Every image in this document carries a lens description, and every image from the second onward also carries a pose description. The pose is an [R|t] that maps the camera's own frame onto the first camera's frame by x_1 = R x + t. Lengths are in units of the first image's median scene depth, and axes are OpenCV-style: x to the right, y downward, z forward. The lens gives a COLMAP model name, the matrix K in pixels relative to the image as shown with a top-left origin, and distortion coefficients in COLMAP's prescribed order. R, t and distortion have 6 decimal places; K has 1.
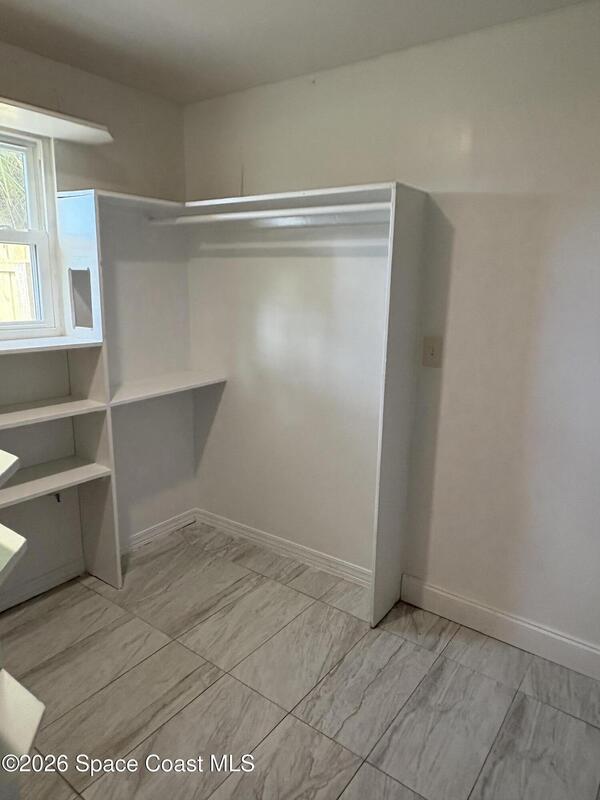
lens RADIAL K [[516.5, 0, 295.2], [0, 516.5, 402.9], [0, 0, 1]] dist [-0.021608, 0.002772]
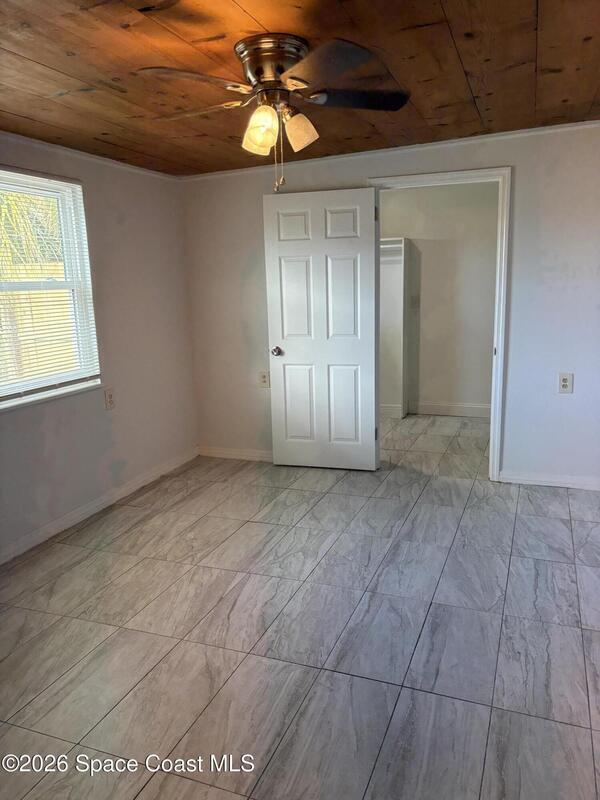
lens RADIAL K [[601.9, 0, 299.8], [0, 601.9, 399.7], [0, 0, 1]] dist [0.007555, -0.001871]
pose [[0.963802, -0.101402, 0.246582, -0.950508], [0.108473, 0.993983, -0.015226, 0.332794], [-0.243555, 0.041422, 0.969002, -1.522453]]
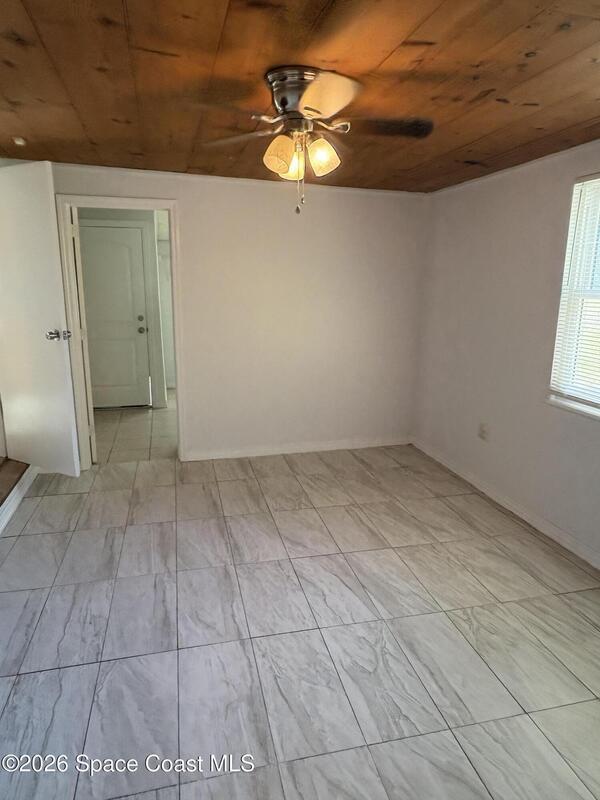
lens RADIAL K [[516.5, 0, 294.6], [0, 516.5, 399.8], [0, 0, 1]] dist [-0.021608, 0.002772]
pose [[-0.643480, 0.143490, -0.751894, 2.236502], [-0.195196, 0.919040, 0.342439, -0.853197], [0.740157, 0.367119, -0.563375, 3.631557]]
